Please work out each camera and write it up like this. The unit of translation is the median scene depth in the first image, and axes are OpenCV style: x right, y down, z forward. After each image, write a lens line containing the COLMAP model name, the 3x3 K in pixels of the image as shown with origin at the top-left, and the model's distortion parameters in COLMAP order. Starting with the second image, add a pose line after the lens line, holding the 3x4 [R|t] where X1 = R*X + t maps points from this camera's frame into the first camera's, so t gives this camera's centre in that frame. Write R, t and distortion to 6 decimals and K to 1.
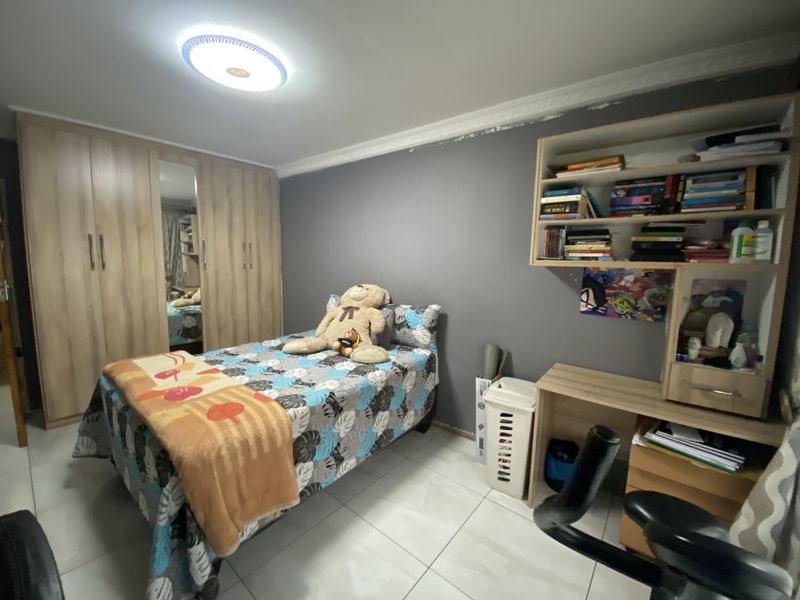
lens RADIAL K [[320.2, 0, 399.5], [0, 320.2, 296.8], [0, 0, 1]] dist [0.001218, -0.000118]
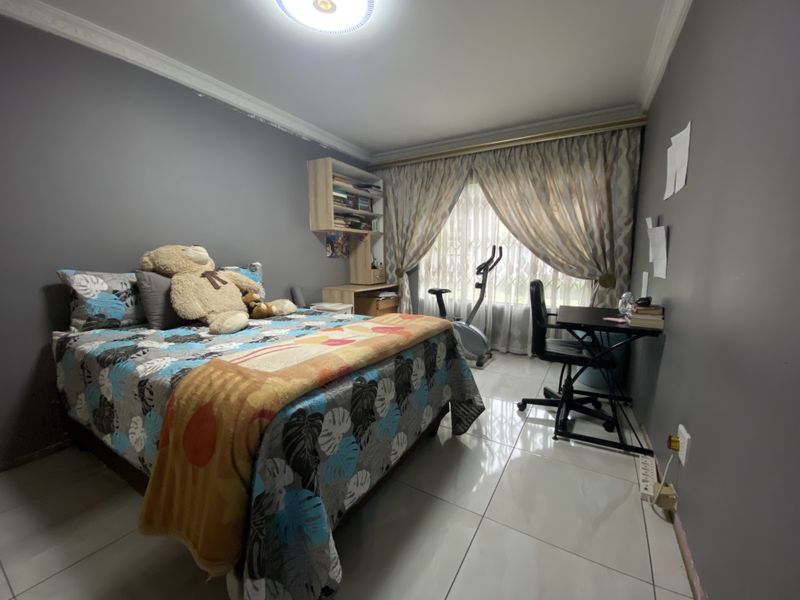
lens RADIAL K [[320.2, 0, 398.4], [0, 320.2, 298.7], [0, 0, 1]] dist [0.001218, -0.000118]
pose [[-0.117304, -0.156062, 0.980757, -1.470964], [0.109671, 0.979499, 0.168979, 0.016372], [-0.987022, 0.127383, -0.097784, 0.894911]]
